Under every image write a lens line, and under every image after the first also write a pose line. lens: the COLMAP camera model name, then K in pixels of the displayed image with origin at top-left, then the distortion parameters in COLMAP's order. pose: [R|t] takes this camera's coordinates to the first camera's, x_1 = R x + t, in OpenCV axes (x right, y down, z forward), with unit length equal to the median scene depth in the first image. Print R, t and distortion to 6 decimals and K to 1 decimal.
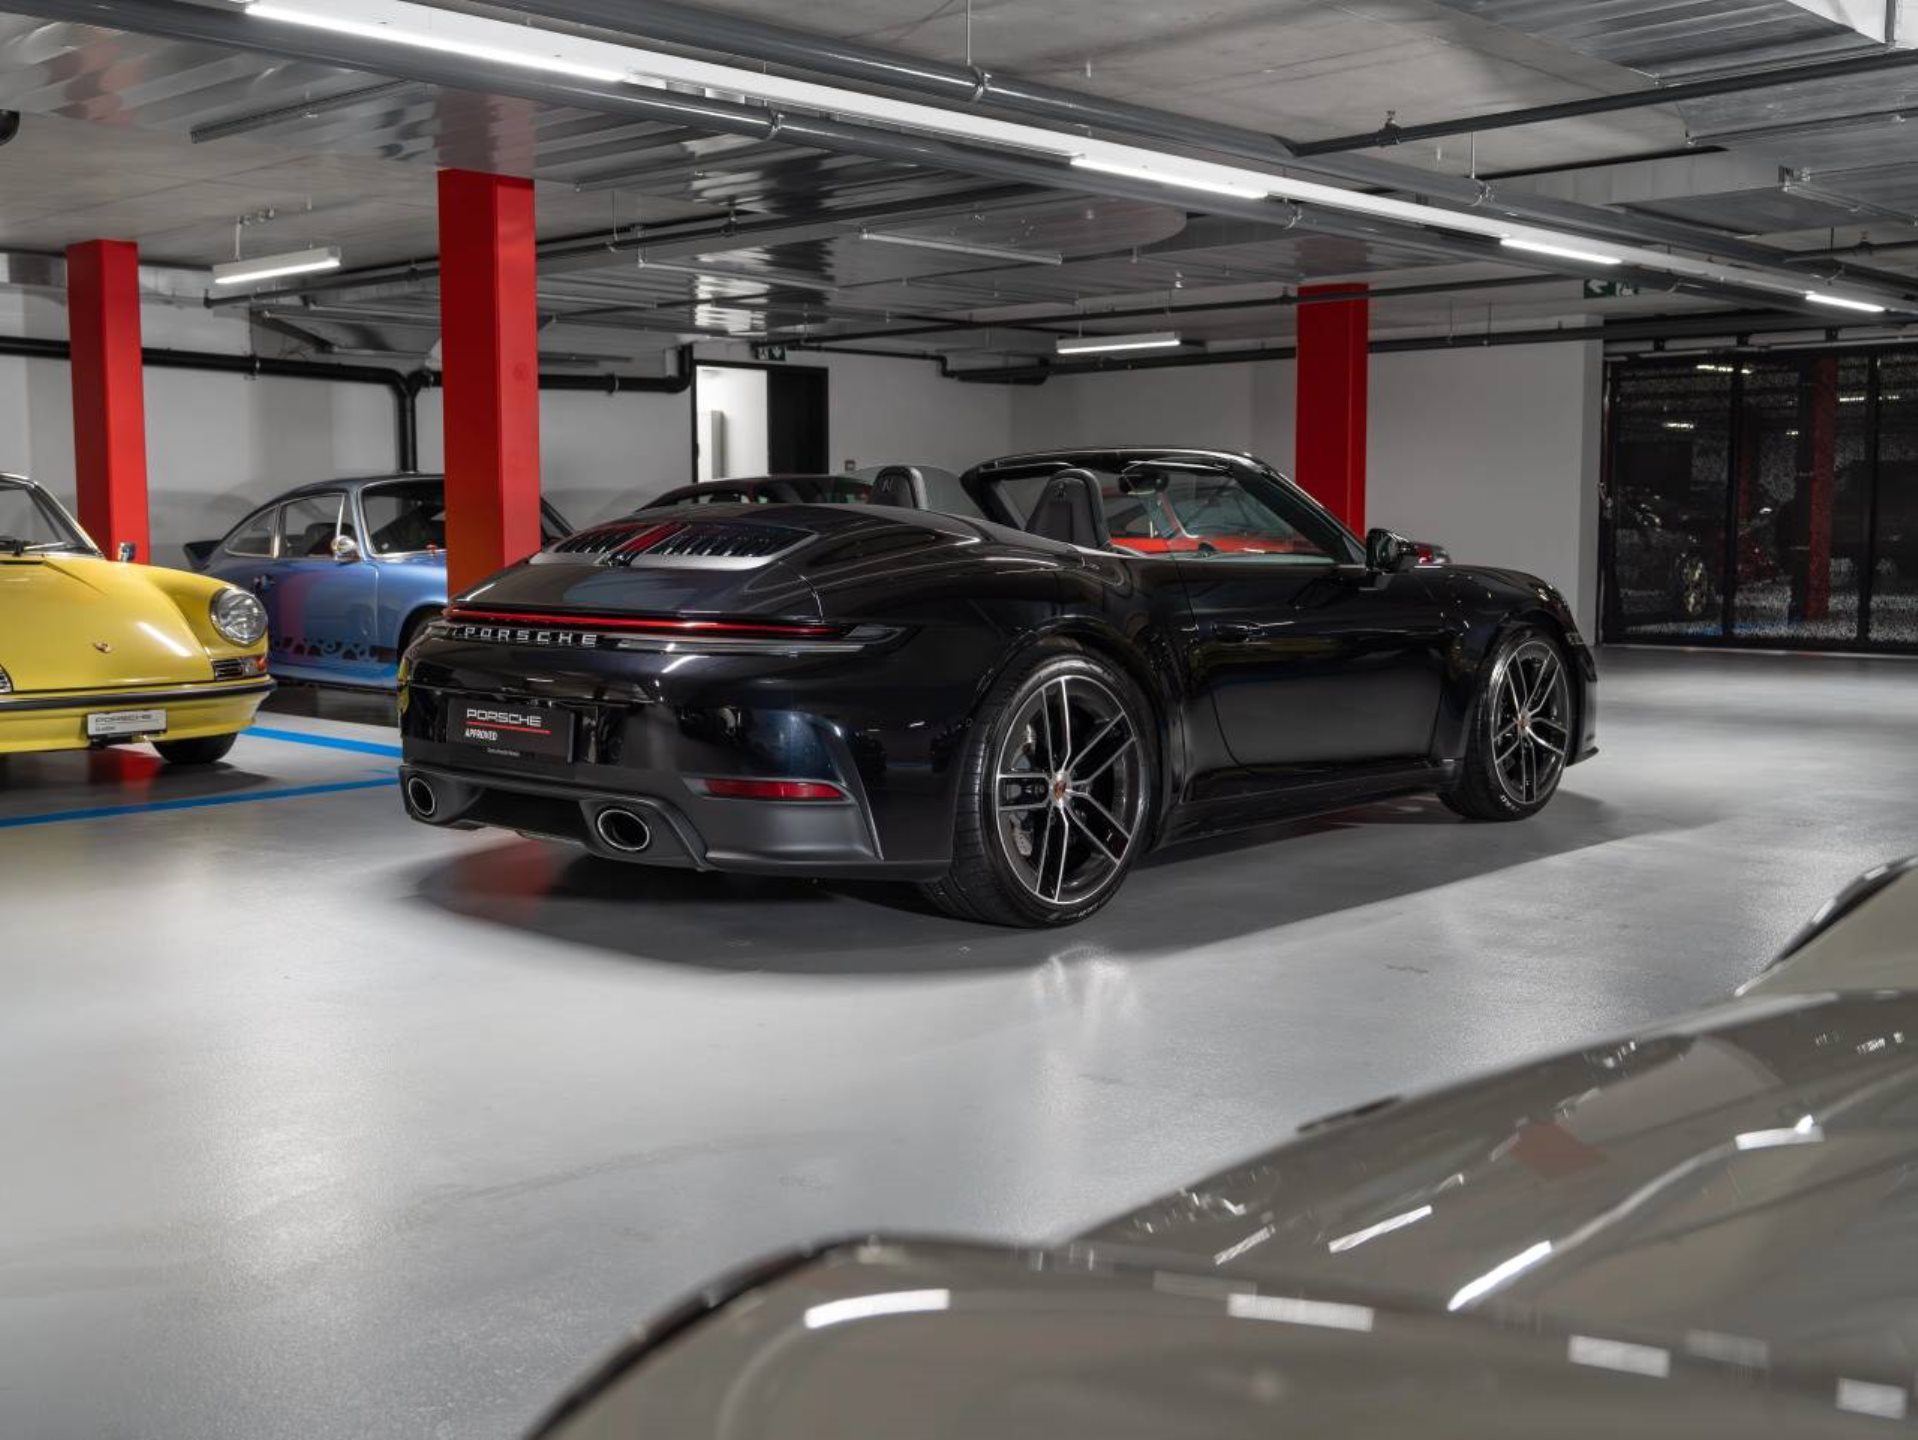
lens RADIAL K [[2159.9, 0, 932.9], [0, 2159.9, 697.2], [0, 0, 1]] dist [0.008232, 0.003584]
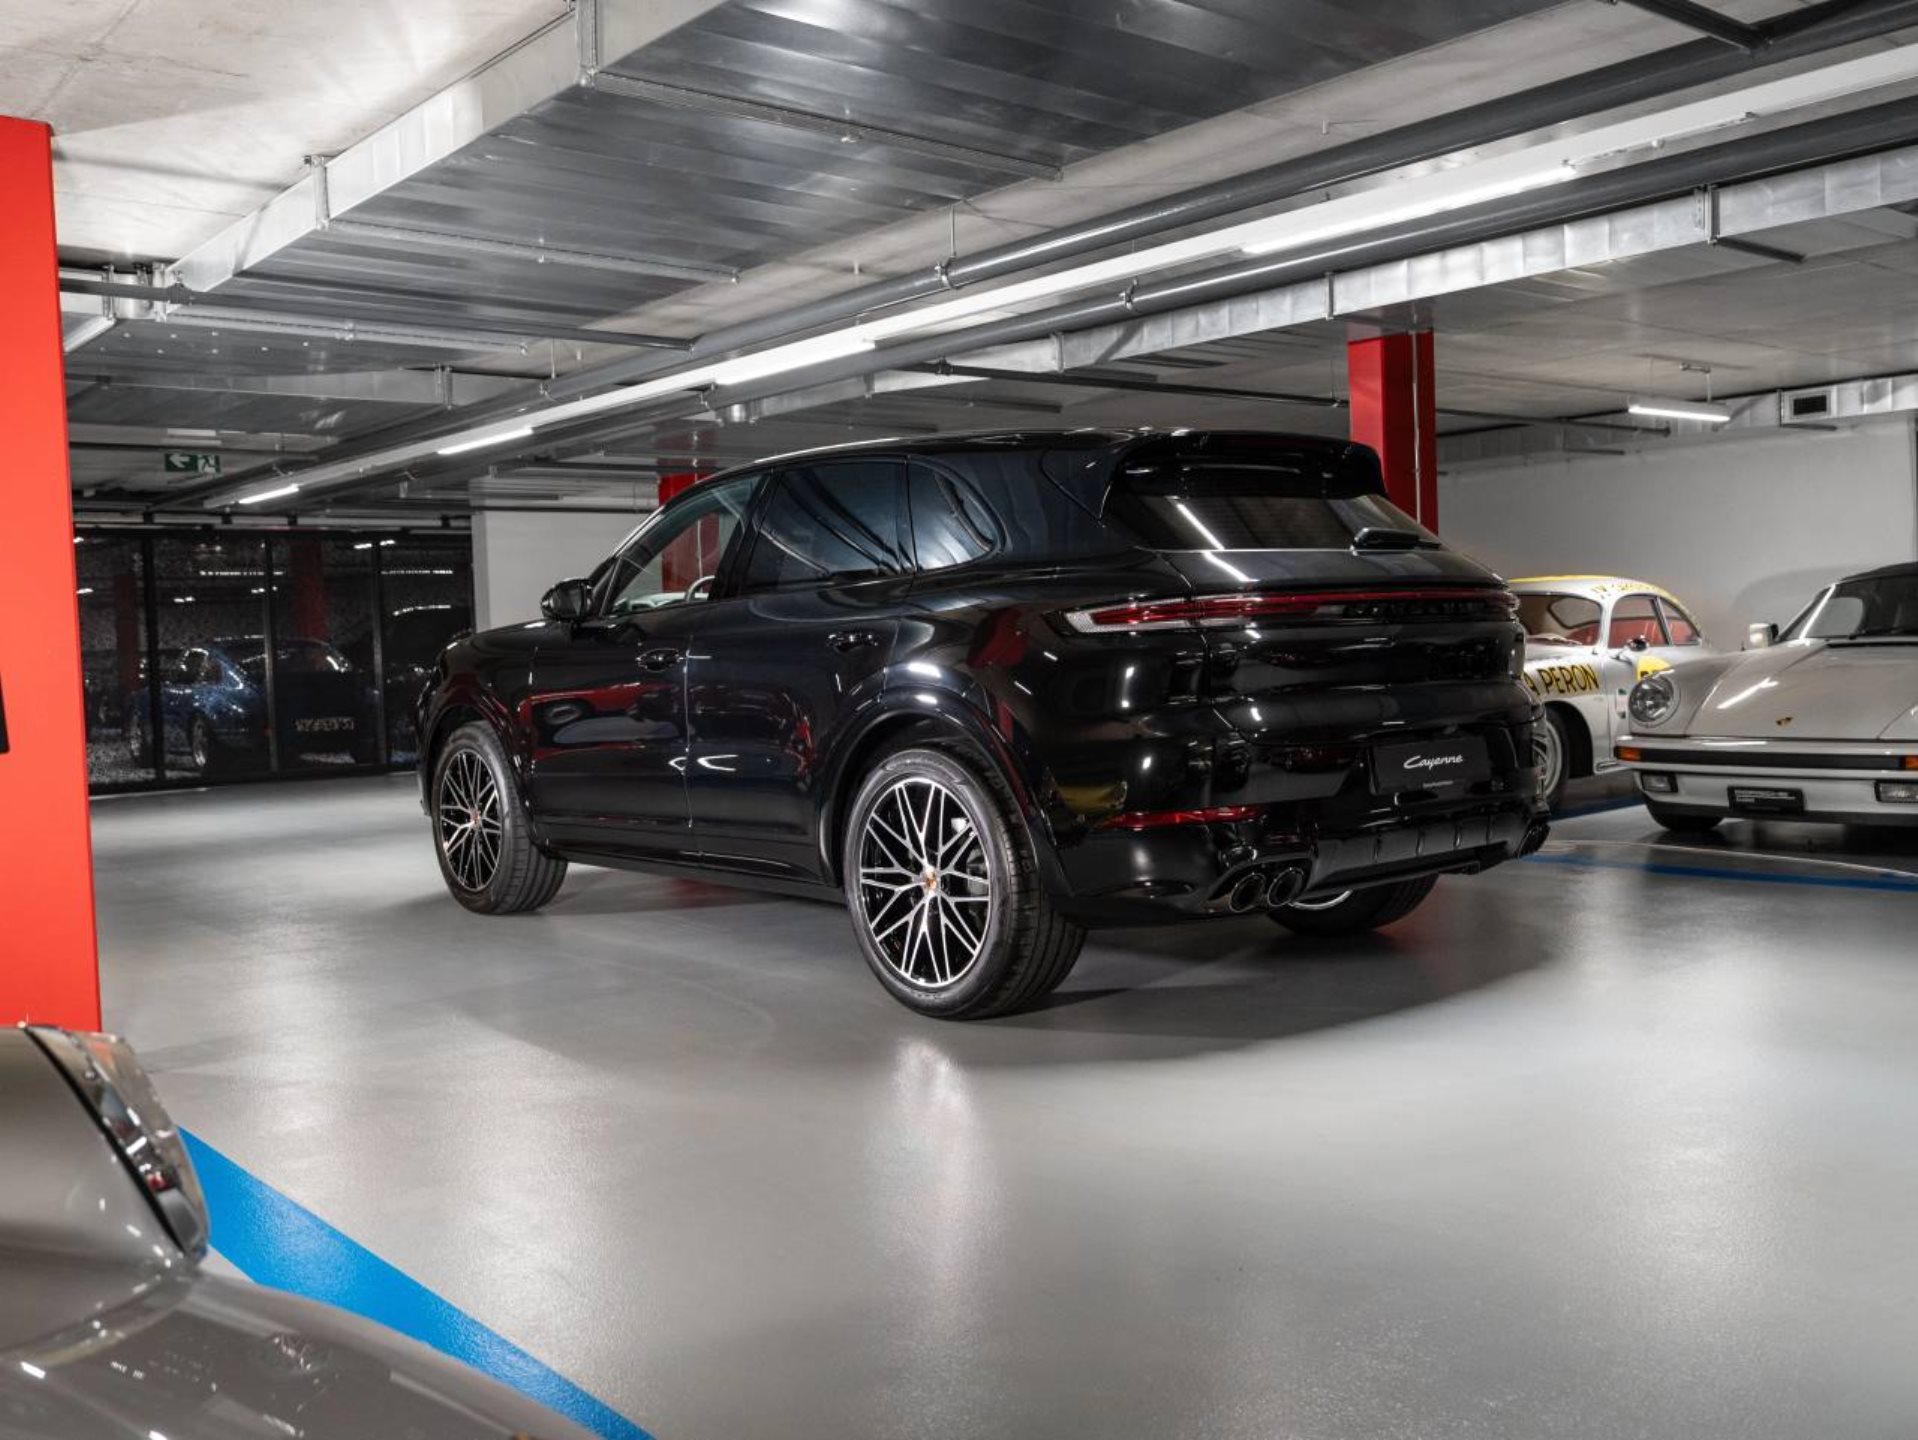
lens RADIAL K [[1755.2, 0, 960.6], [0, 1755.2, 720.0], [0, 0, 1]] dist [0.001334, 0.000642]
pose [[0.098434, -0.045393, 0.994108, -0.568496], [0.122586, 0.991904, 0.033154, -0.044762], [-0.987564, 0.118600, 0.103202, 0.569333]]
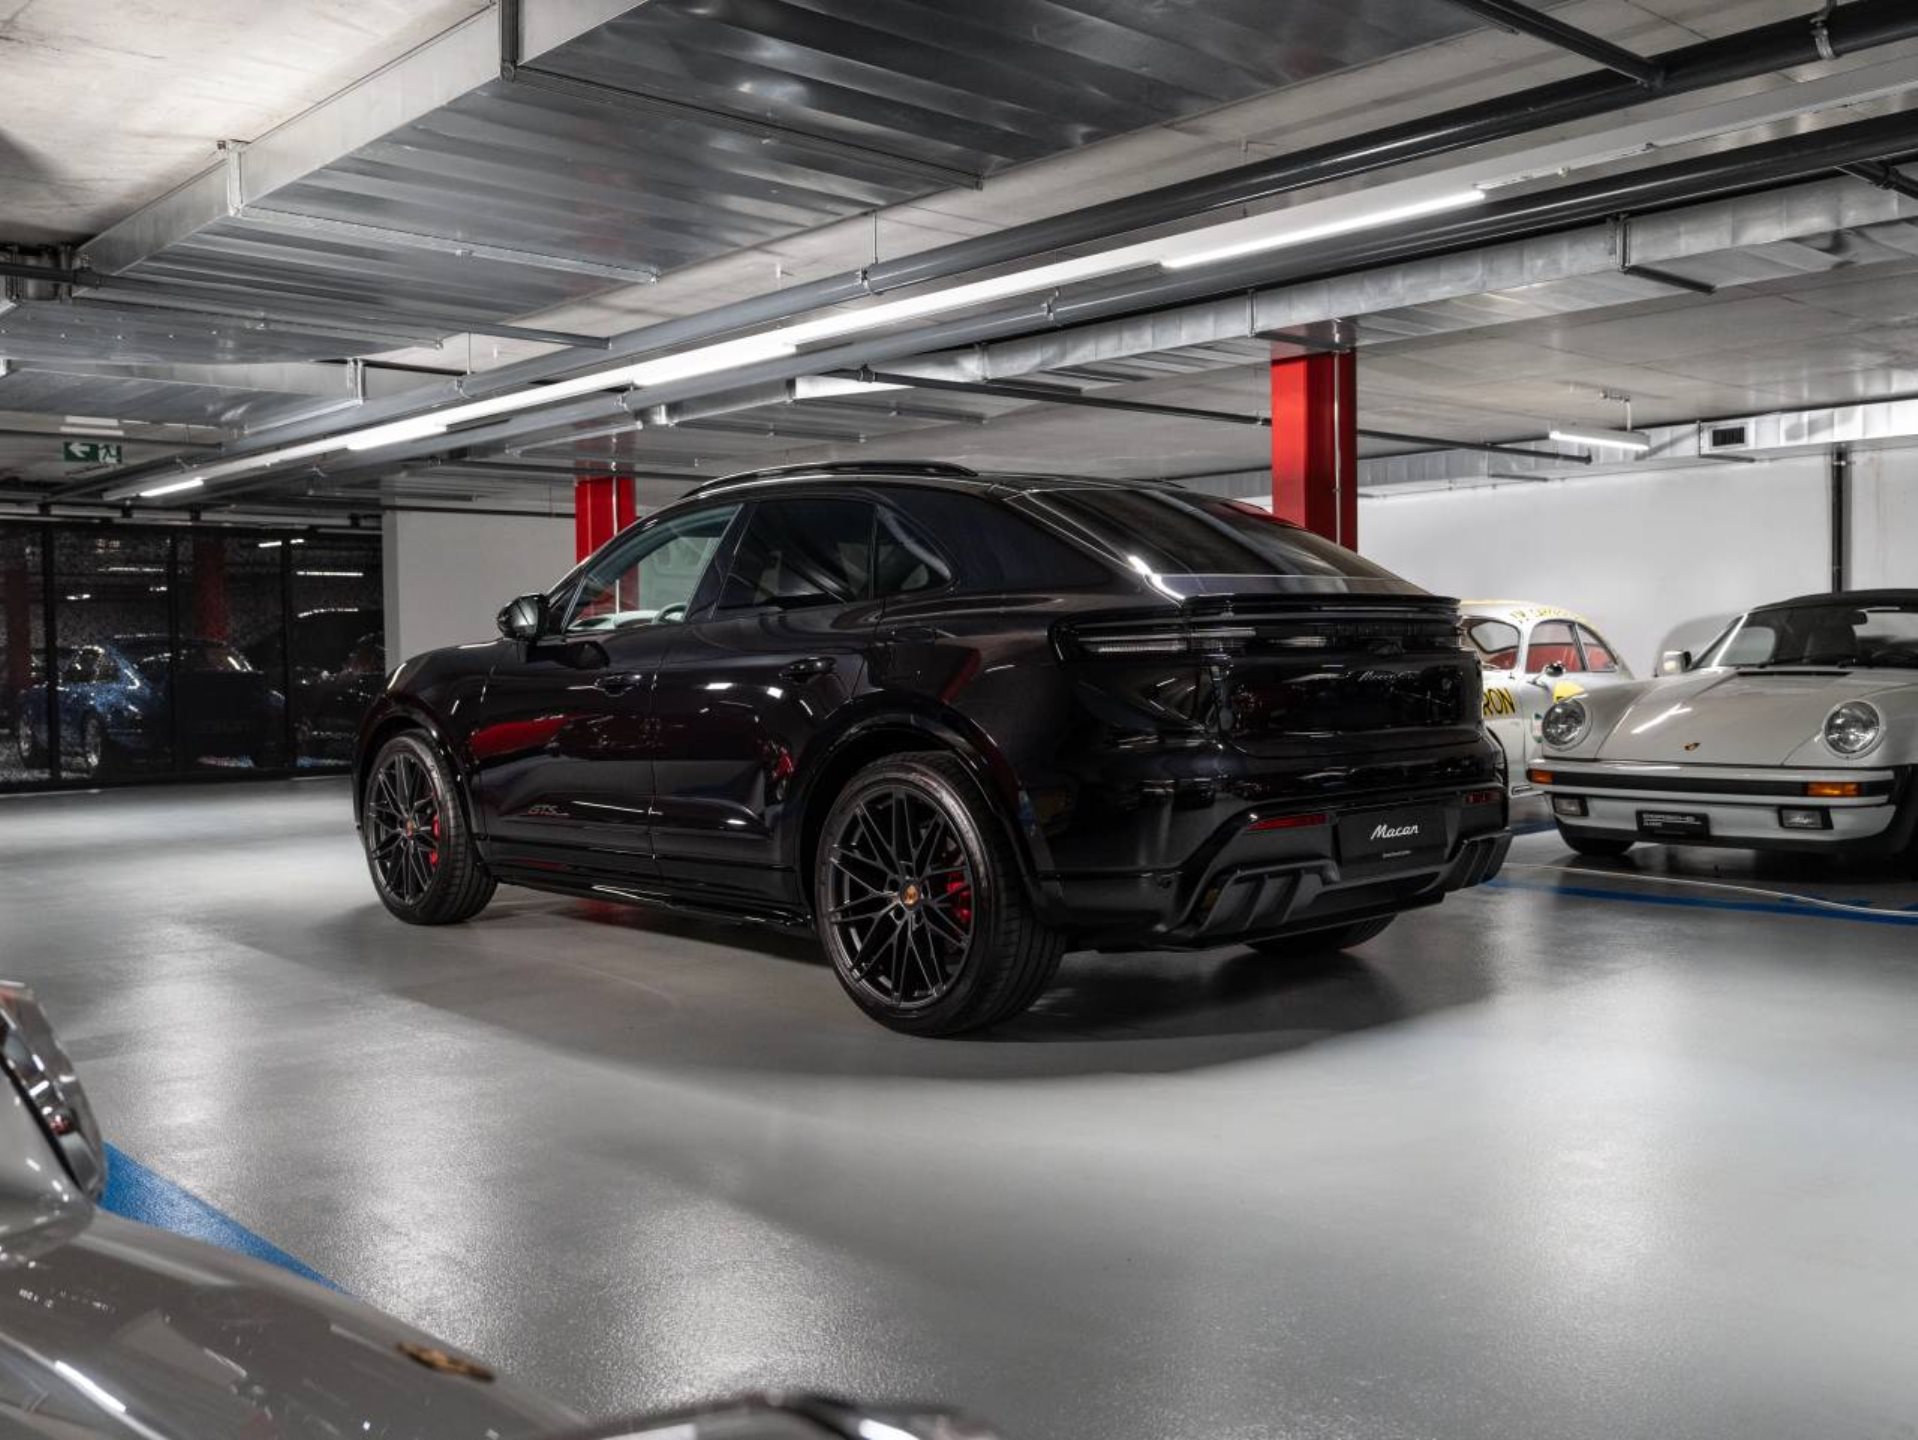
lens RADIAL K [[1810.9, 0, 959.4], [0, 1810.9, 729.4], [0, 0, 1]] dist [-0.002631, 0.007557]
pose [[0.060426, -0.034791, 0.997566, -0.586586], [0.102153, 0.994361, 0.028492, -0.038013], [-0.992932, 0.100183, 0.063639, 0.562587]]
